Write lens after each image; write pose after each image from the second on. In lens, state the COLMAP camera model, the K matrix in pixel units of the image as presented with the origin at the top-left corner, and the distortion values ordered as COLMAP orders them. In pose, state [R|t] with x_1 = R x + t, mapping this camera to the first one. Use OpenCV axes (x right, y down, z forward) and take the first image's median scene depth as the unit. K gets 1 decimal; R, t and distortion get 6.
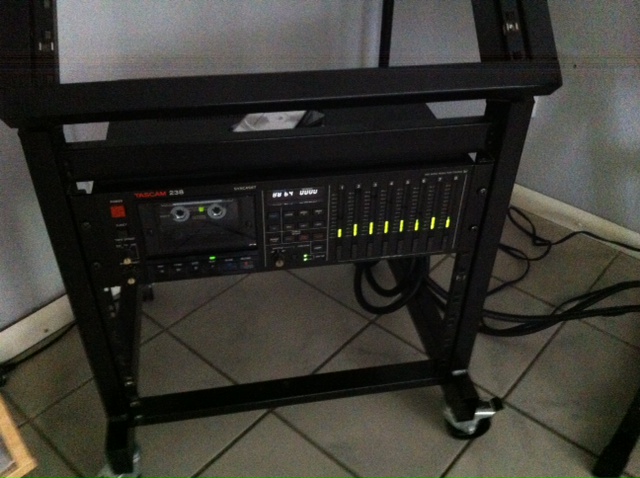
lens RADIAL K [[612.6, 0, 329.7], [0, 612.6, 242.7], [0, 0, 1]] dist [0.101772, -0.345098]
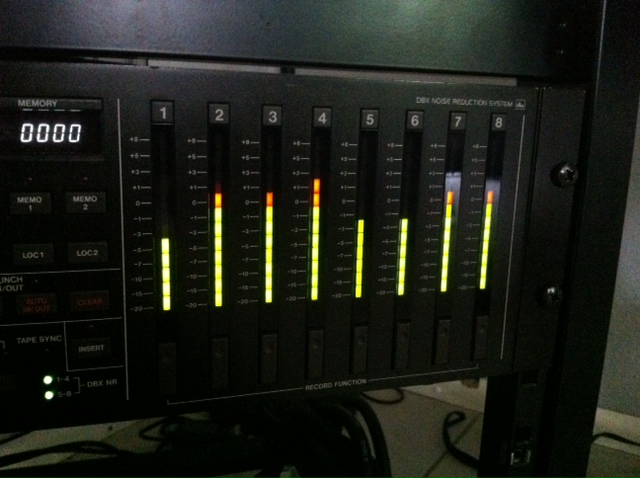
lens RADIAL K [[629.3, 0, 323.5], [0, 629.3, 249.5], [0, 0, 1]] dist [0.082515, -0.387124]
pose [[0.987873, -0.026027, 0.153066, 0.046784], [0.088175, 0.905492, -0.415103, 0.103330], [-0.127796, 0.423565, 0.896806, 0.709517]]
